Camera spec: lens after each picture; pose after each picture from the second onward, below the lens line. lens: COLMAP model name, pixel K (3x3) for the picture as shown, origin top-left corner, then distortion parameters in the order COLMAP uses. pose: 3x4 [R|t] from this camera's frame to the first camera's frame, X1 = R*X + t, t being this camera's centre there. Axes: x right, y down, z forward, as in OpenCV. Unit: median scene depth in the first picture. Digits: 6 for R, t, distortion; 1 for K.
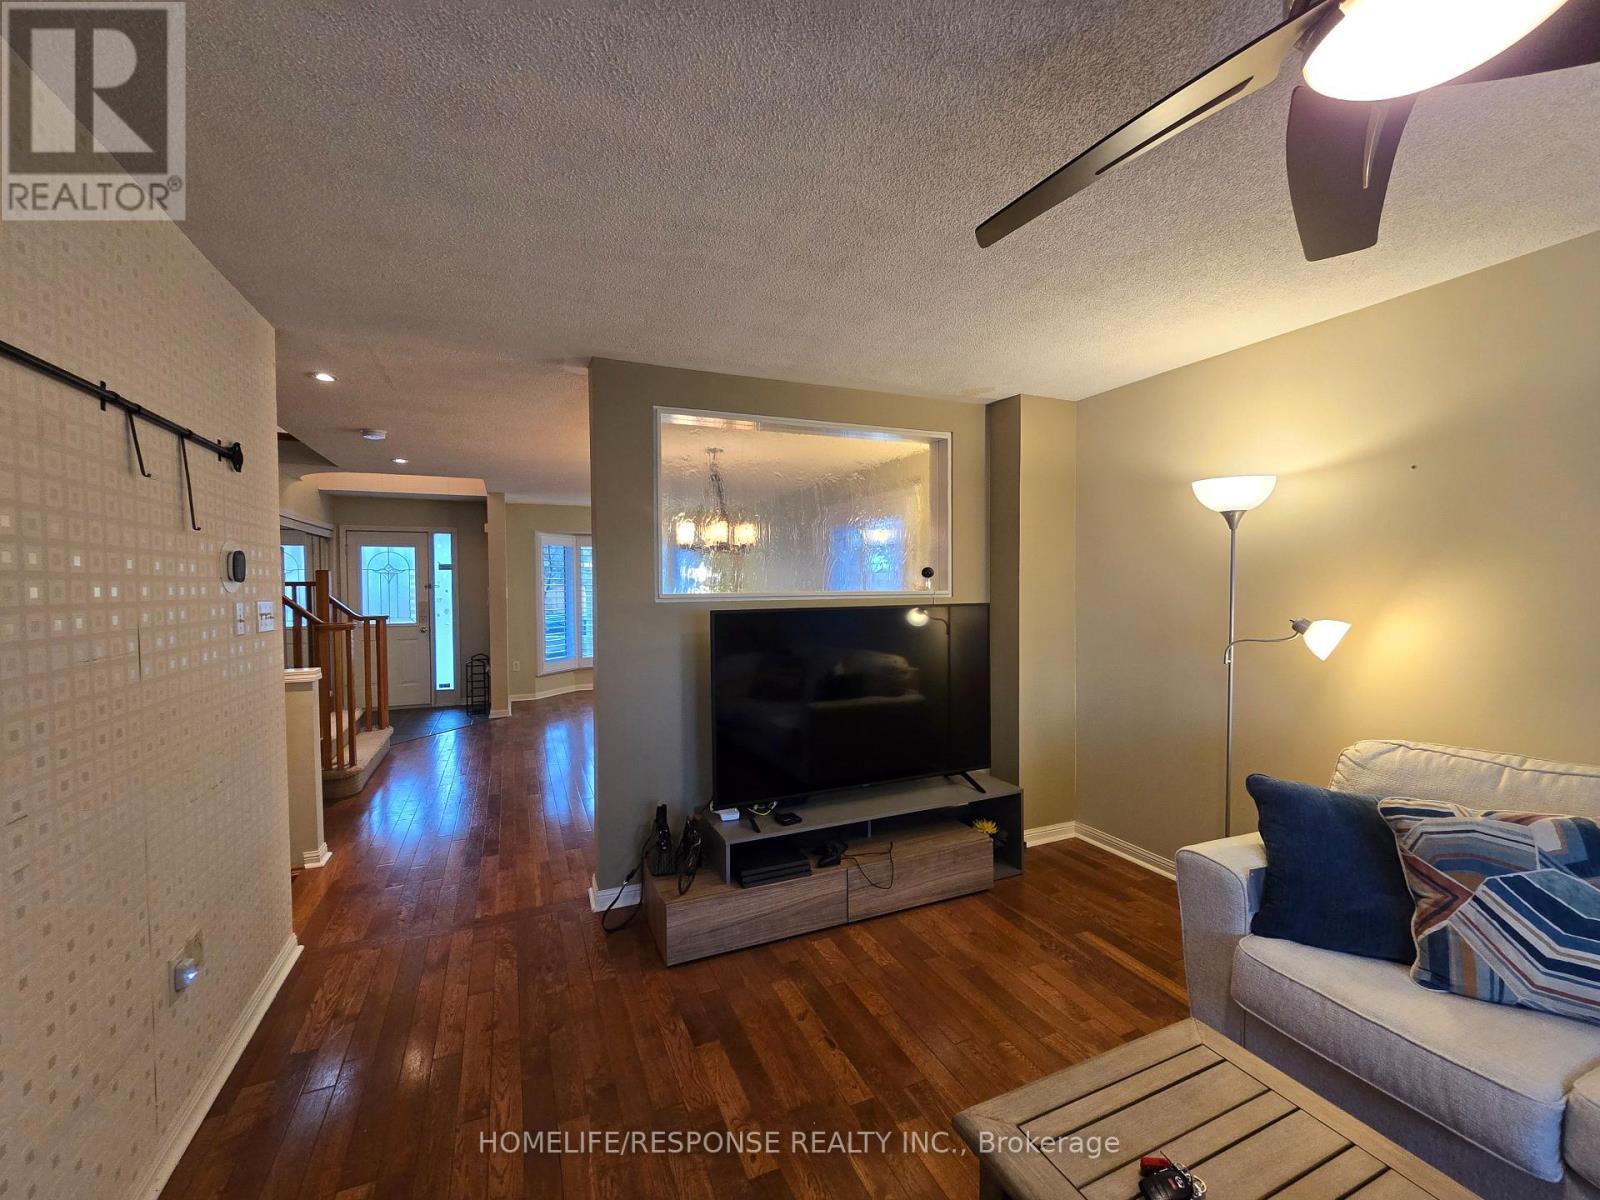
lens RADIAL K [[654.2, 0, 785.5], [0, 654.2, 599.0], [0, 0, 1]] dist [-0.003512, 0.001968]
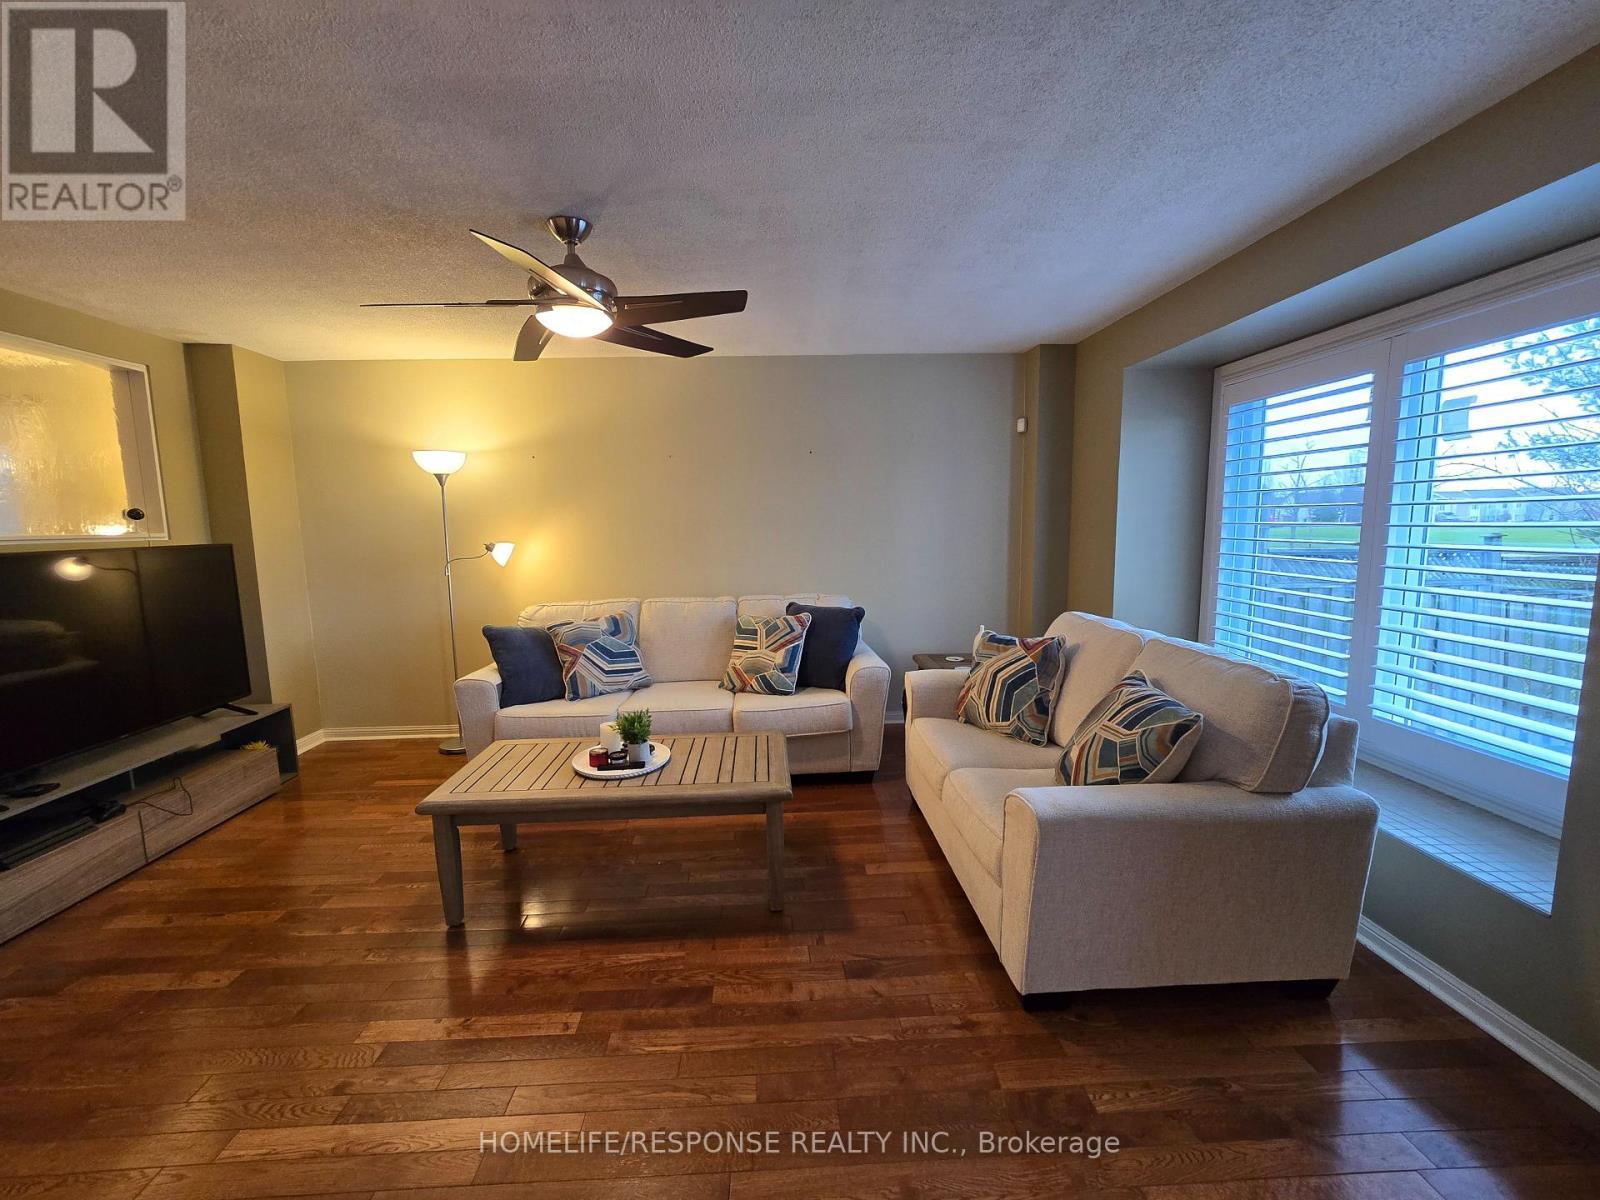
lens RADIAL K [[654.2, 0, 804.3], [0, 654.2, 601.7], [0, 0, 1]] dist [-0.003512, 0.001968]
pose [[0.338890, -0.113114, 0.934002, -0.337135], [0.040864, 0.993579, 0.105502, 0.024079], [-0.939938, 0.002414, 0.341336, -0.215104]]
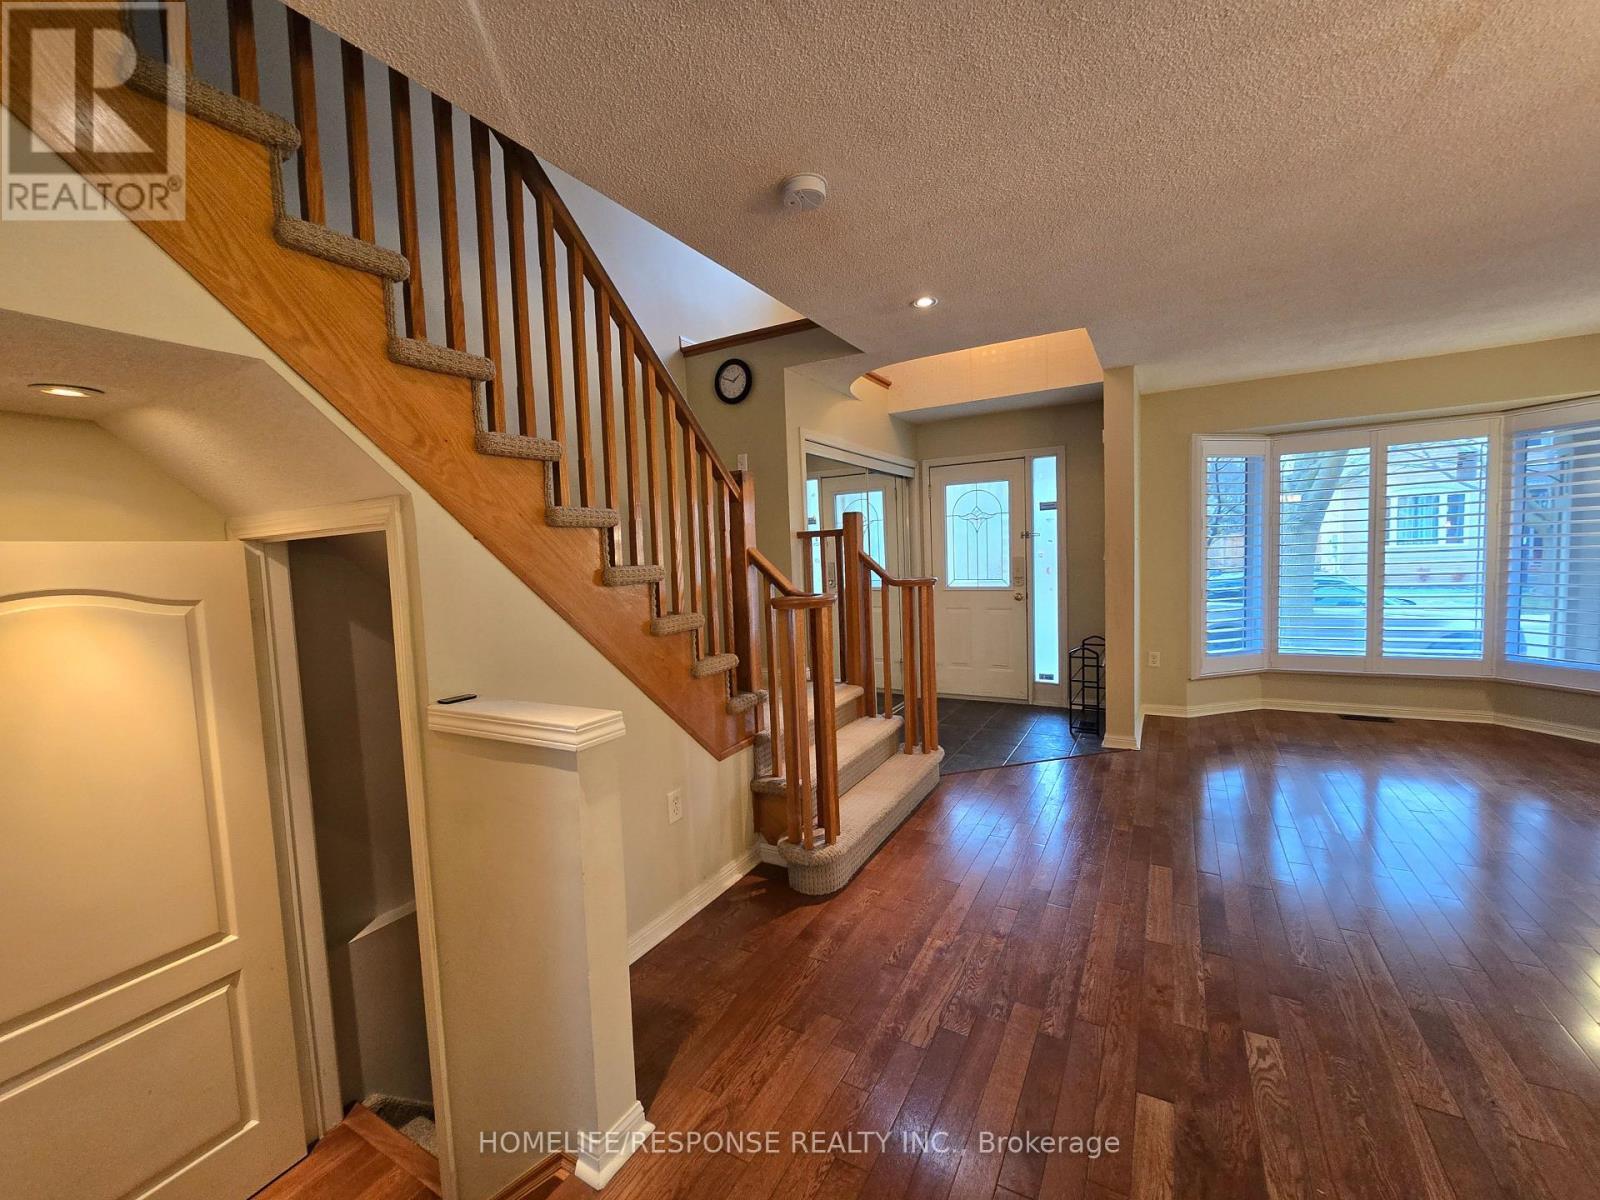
lens RADIAL K [[654.2, 0, 797.5], [0, 654.2, 599.8], [0, 0, 1]] dist [-0.003512, 0.001968]
pose [[0.610473, 0.041132, -0.790969, -0.287596], [0.012512, 0.998025, 0.061556, 0.007748], [0.791939, -0.047475, 0.608752, 0.790509]]
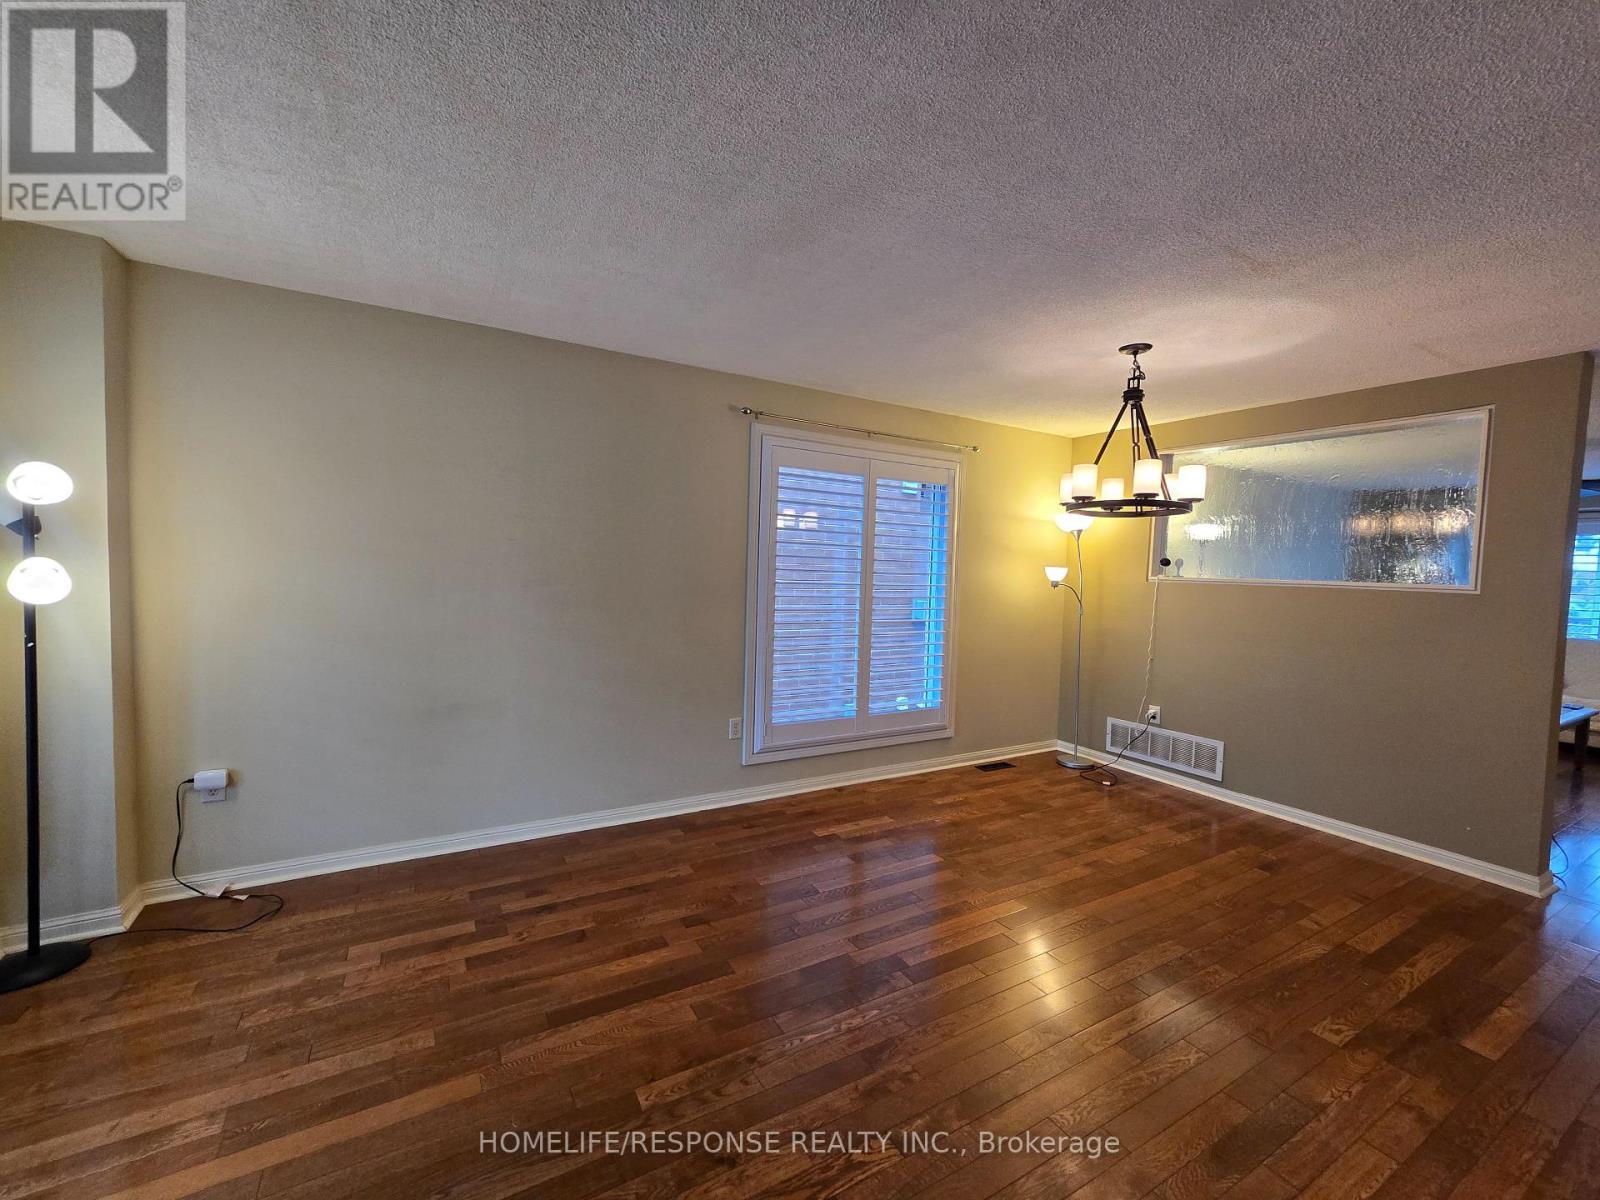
lens RADIAL K [[654.2, 0, 798.2], [0, 654.2, 597.5], [0, 0, 1]] dist [-0.003512, 0.001968]
pose [[-0.127755, -0.040629, 0.990973, -0.912588], [-0.002087, 0.999169, 0.040696, -0.020875], [-0.991804, 0.003131, -0.127734, 1.842292]]
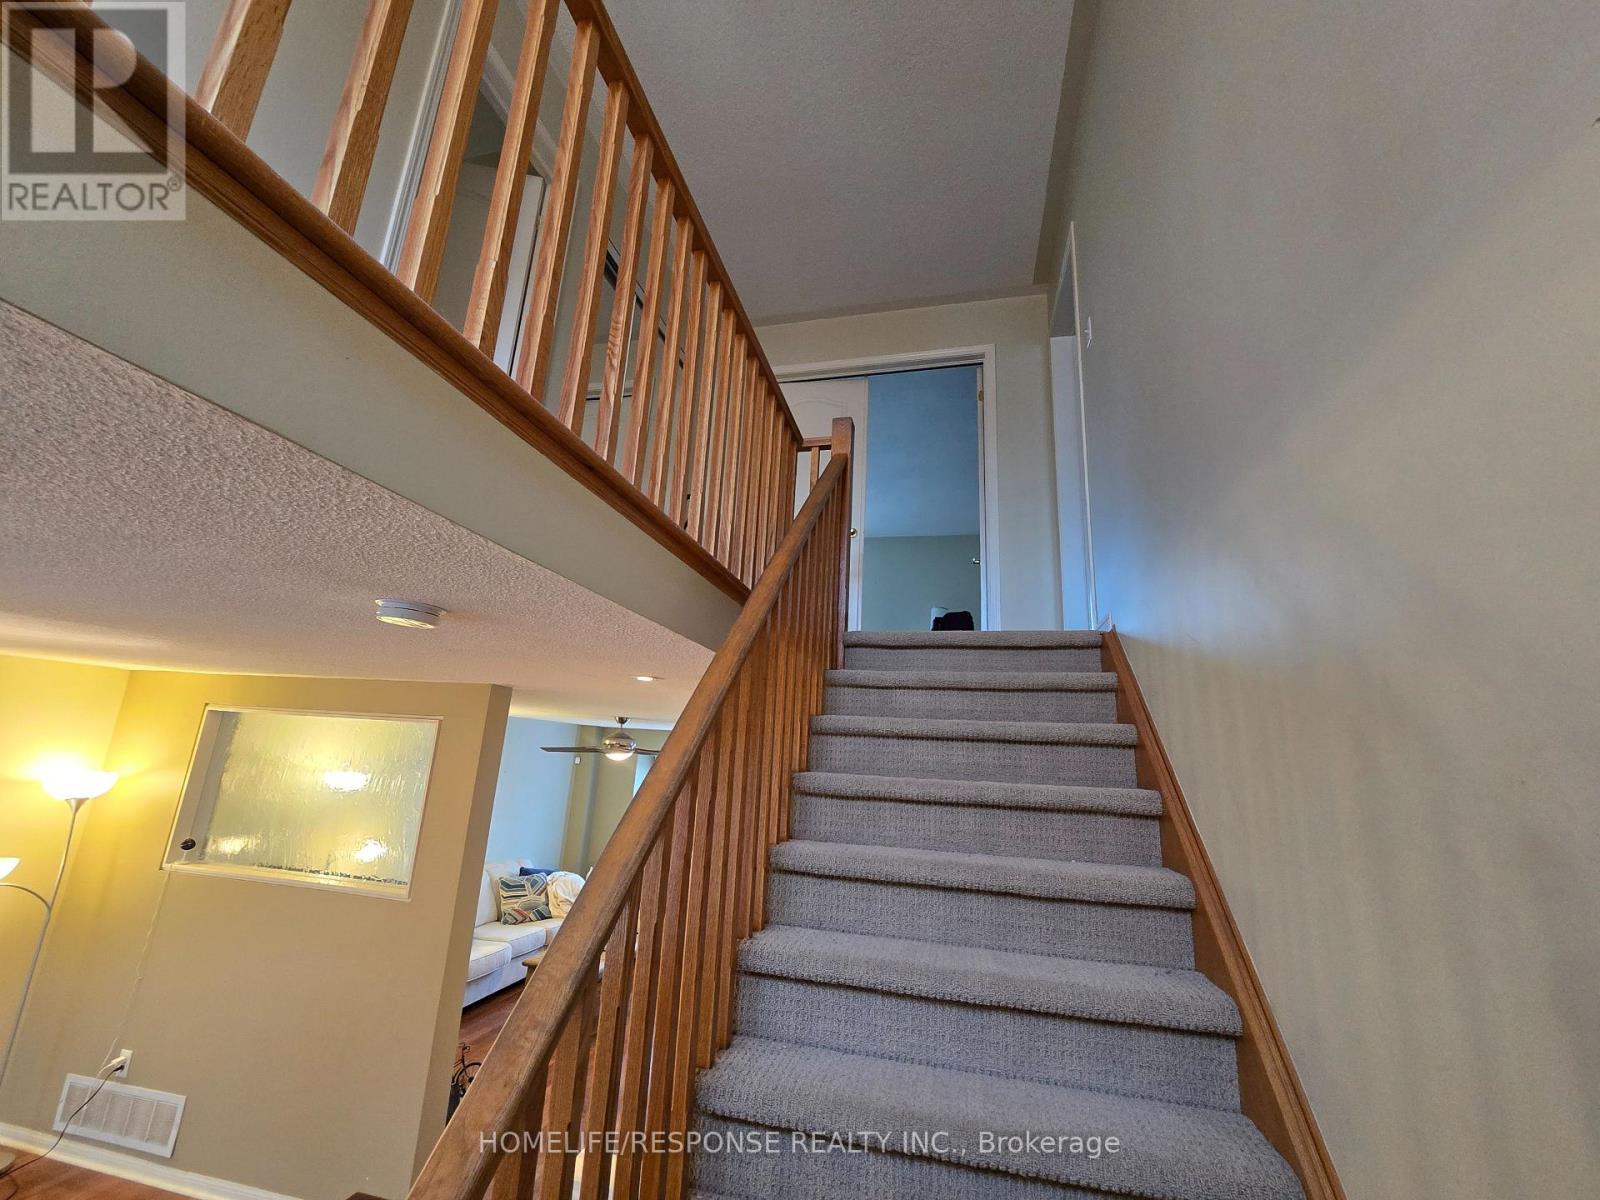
lens RADIAL K [[654.2, 0, 786.7], [0, 654.2, 601.1], [0, 0, 1]] dist [-0.003512, 0.001968]
pose [[-0.802685, 0.112868, 0.585625, -1.139835], [-0.029277, 0.973289, -0.227711, -0.198409], [-0.595684, -0.199926, -0.777940, 1.319692]]
